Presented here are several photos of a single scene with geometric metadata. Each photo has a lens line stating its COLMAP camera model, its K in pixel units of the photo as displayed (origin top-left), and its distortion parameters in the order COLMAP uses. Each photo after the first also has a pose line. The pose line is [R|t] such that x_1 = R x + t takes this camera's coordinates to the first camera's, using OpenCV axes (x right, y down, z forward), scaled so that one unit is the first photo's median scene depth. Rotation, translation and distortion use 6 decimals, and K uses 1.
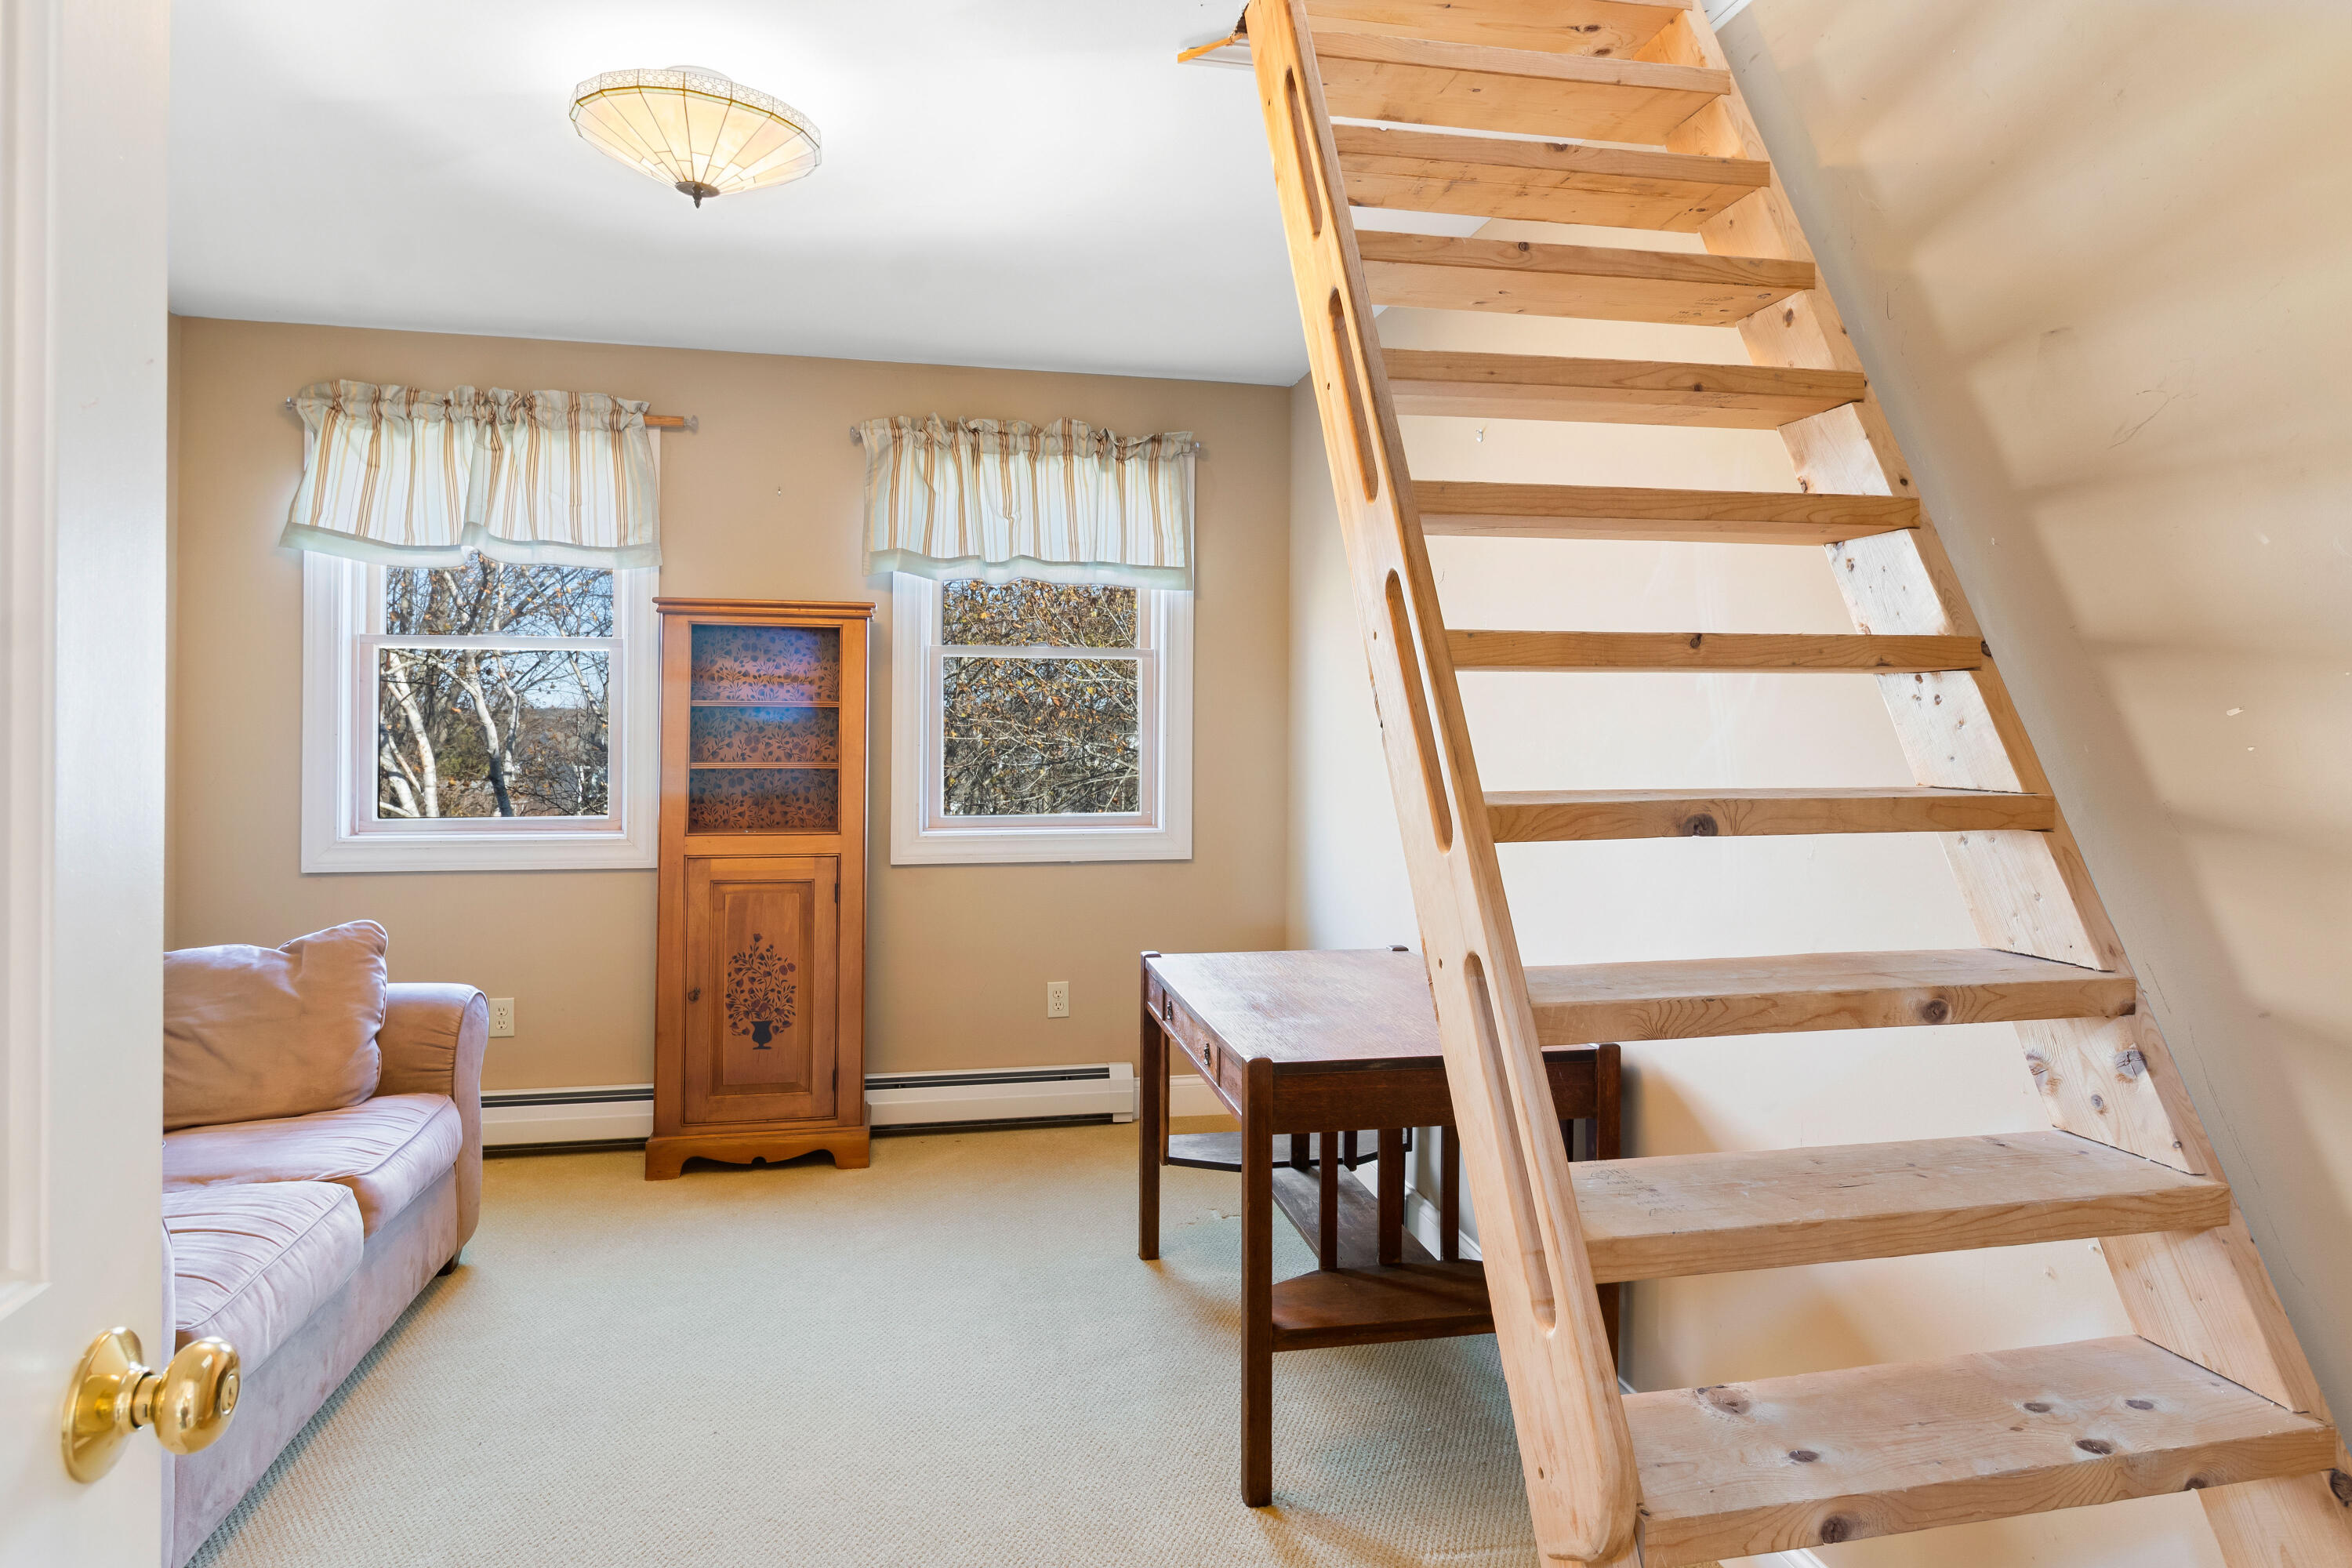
lens RADIAL K [[1343.5, 0, 1167.0], [0, 1343.5, 775.8], [0, 0, 1]] dist [-0.000228, -0.000297]
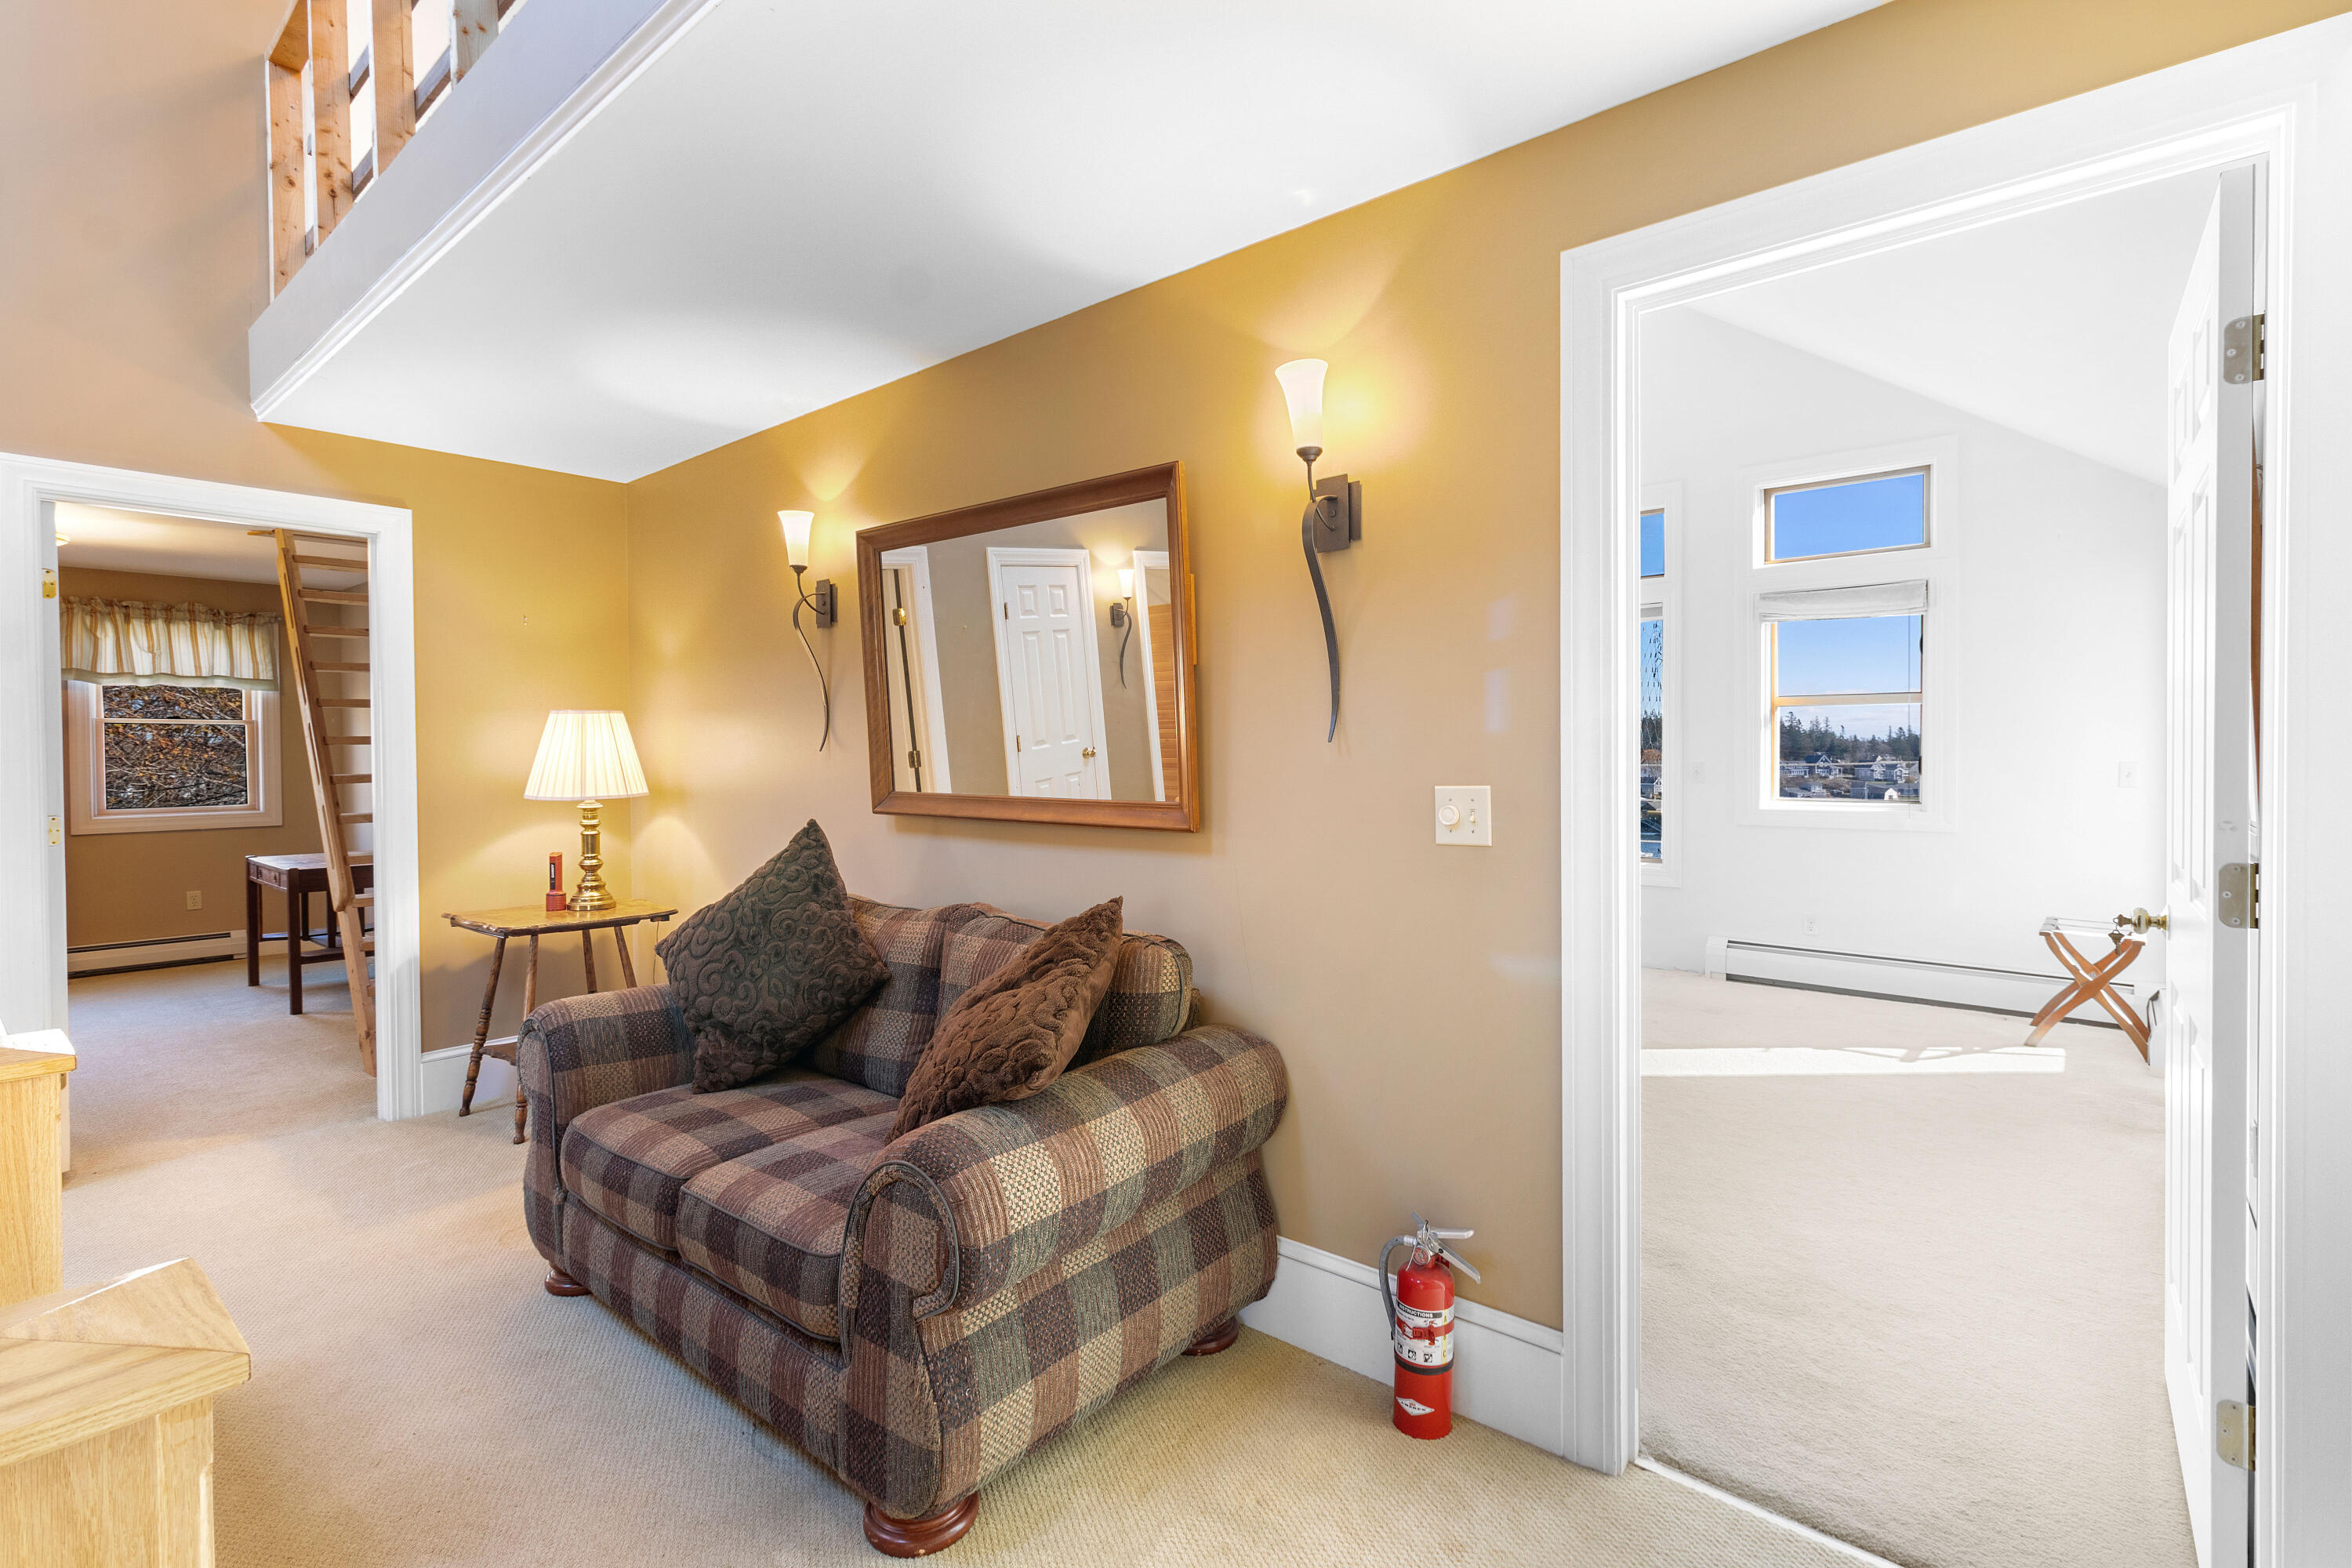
lens RADIAL K [[1123.2, 0, 1176.8], [0, 1123.2, 784.2], [0, 0, 1]] dist [0.012430, -0.000752]
pose [[0.788822, -0.021285, 0.614253, 0.037508], [0.015932, 0.999772, 0.014184, -0.004758], [-0.614415, -0.001402, 0.788982, -1.180122]]
